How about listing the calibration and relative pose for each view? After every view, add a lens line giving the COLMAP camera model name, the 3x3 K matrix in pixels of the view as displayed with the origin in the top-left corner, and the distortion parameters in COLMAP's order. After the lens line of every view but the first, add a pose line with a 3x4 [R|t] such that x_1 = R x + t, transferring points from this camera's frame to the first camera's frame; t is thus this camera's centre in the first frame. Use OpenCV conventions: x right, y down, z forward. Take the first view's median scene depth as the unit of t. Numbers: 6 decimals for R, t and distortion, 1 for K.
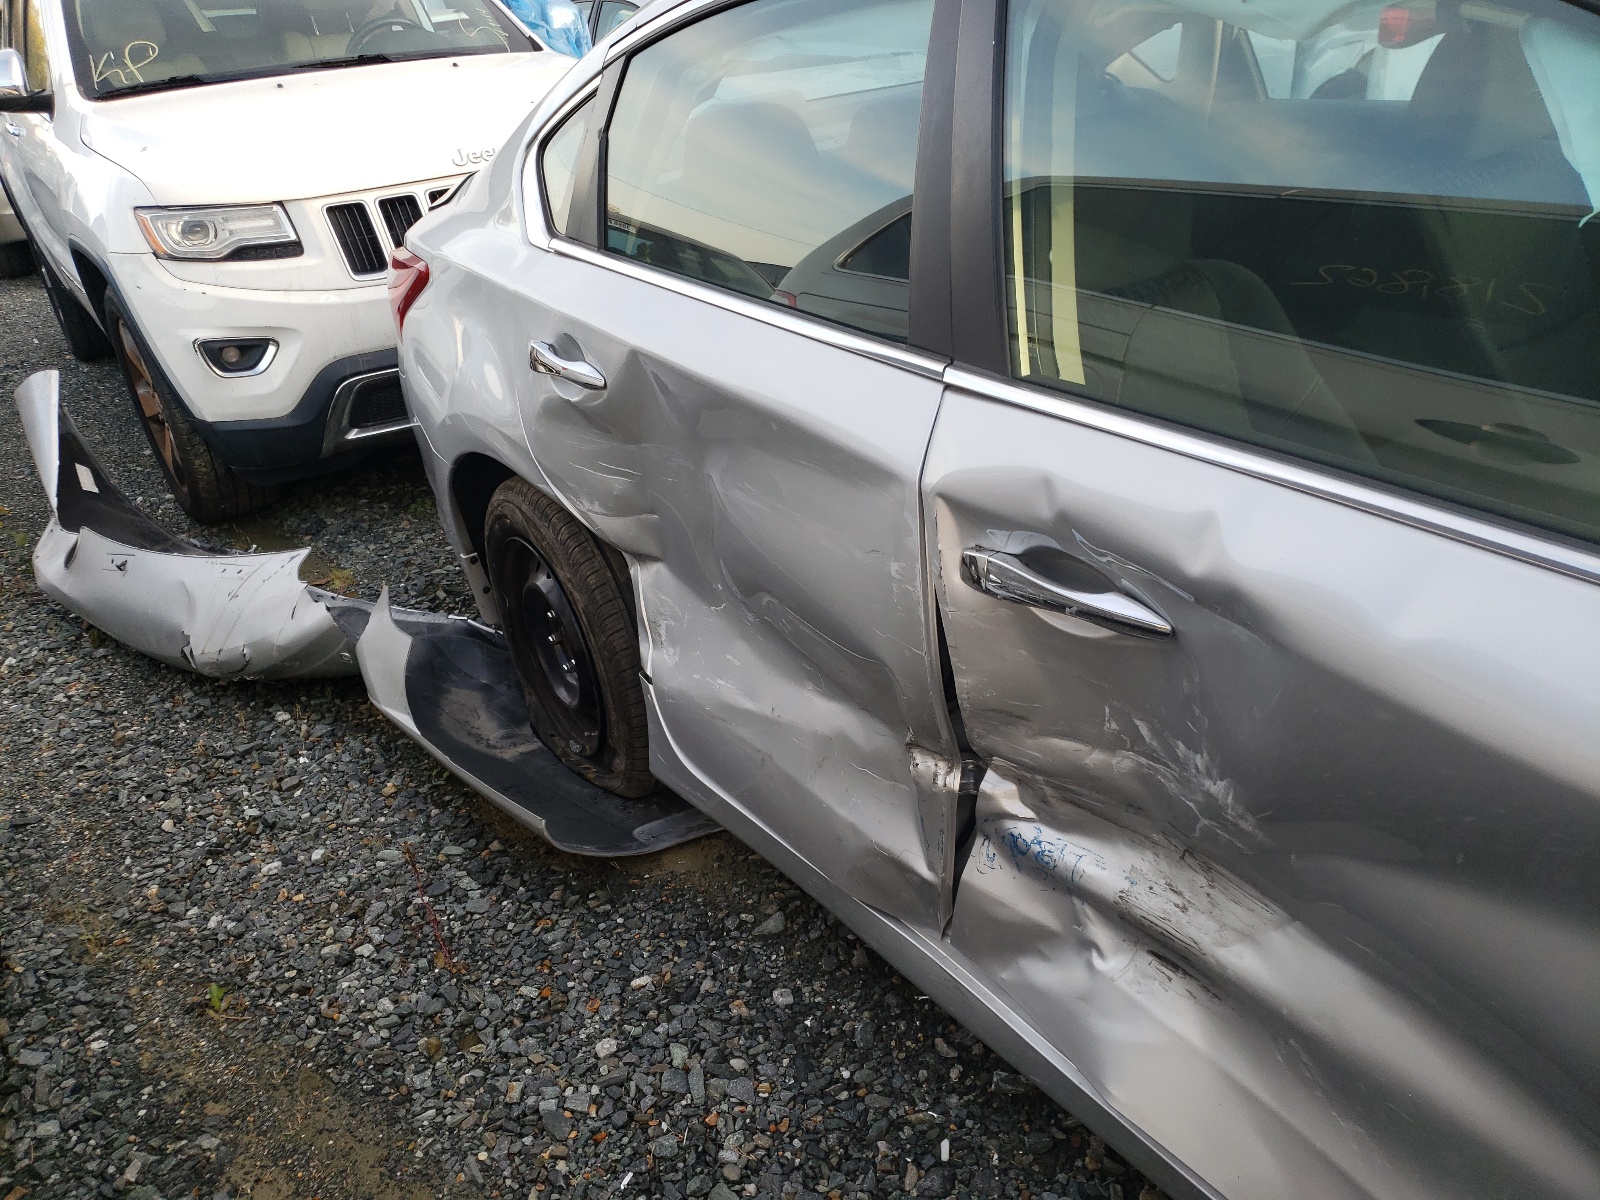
lens RADIAL K [[1319.2, 0, 800.0], [0, 1319.2, 600.0], [0, 0, 1]] dist [-0.001596, 0.011248]
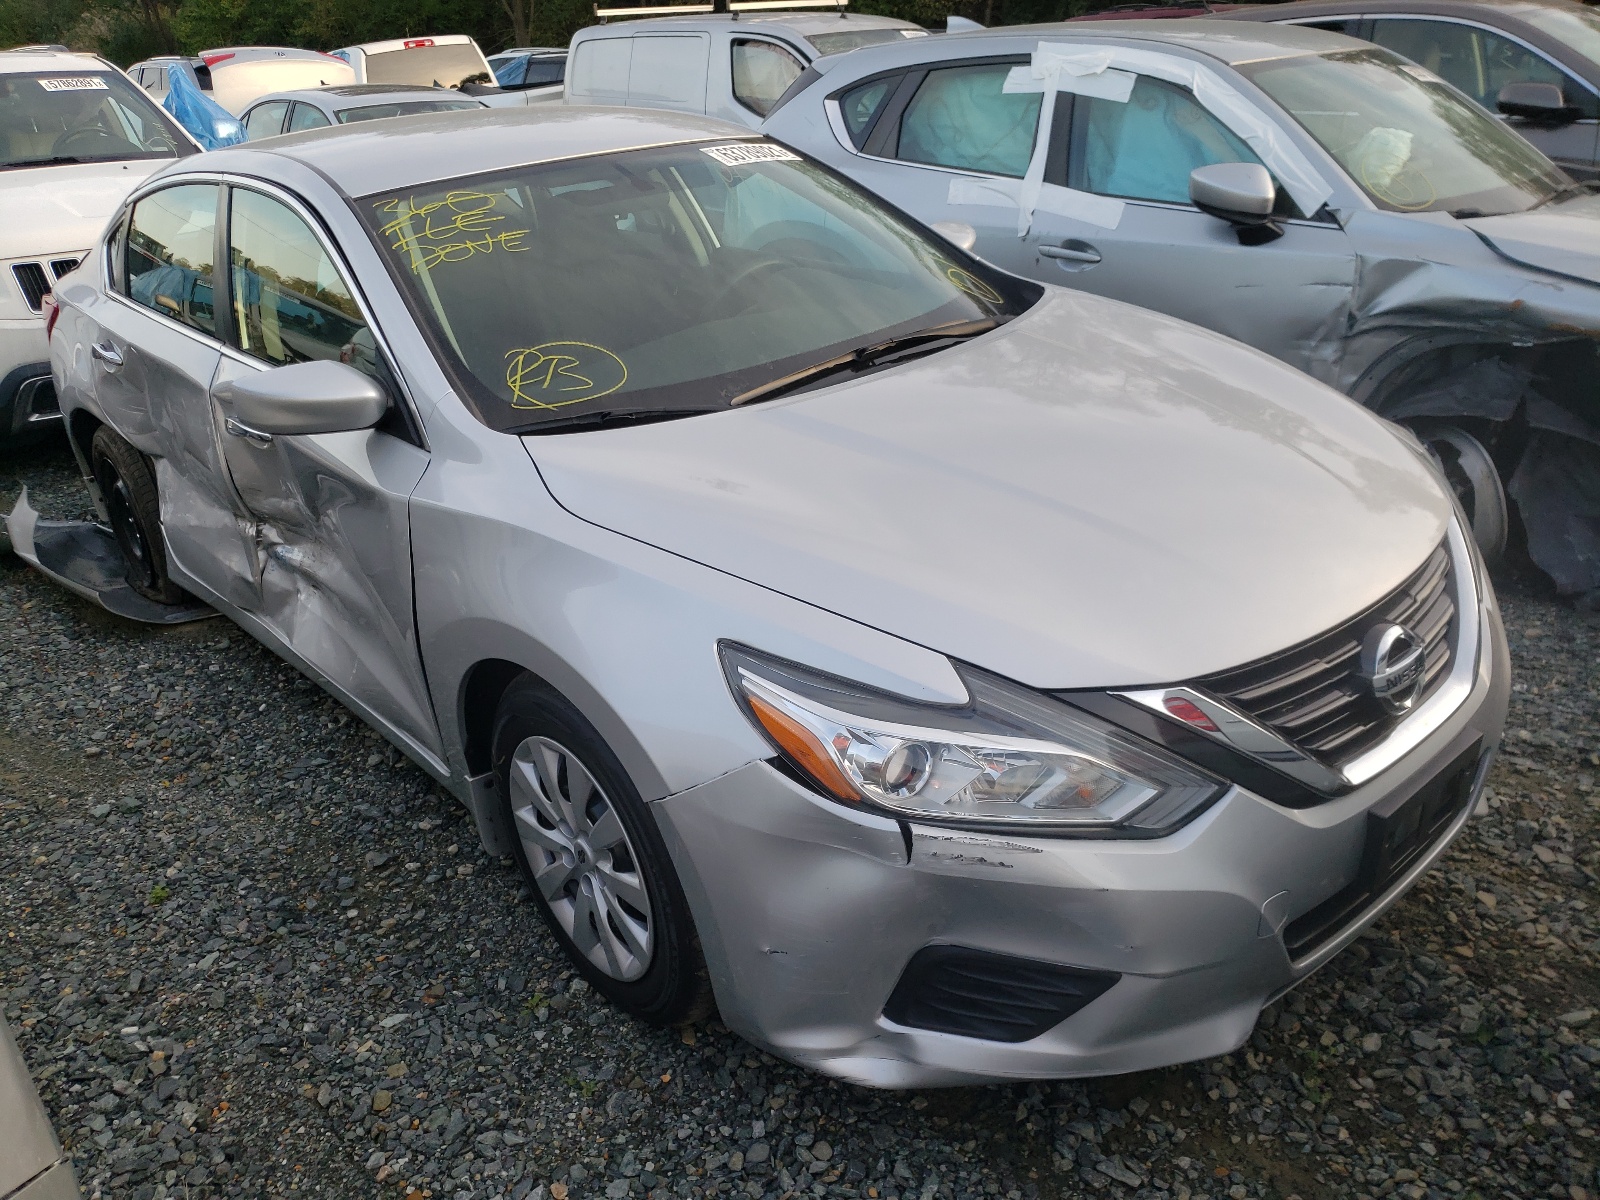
lens RADIAL K [[1319.2, 0, 800.0], [0, 1319.2, 600.0], [0, 0, 1]] dist [-0.001596, 0.011248]
pose [[0.990601, -0.004861, 0.136697, 0.522798], [0.010833, 0.999017, -0.042975, 0.257972], [-0.136354, 0.044052, 0.989680, -0.972460]]
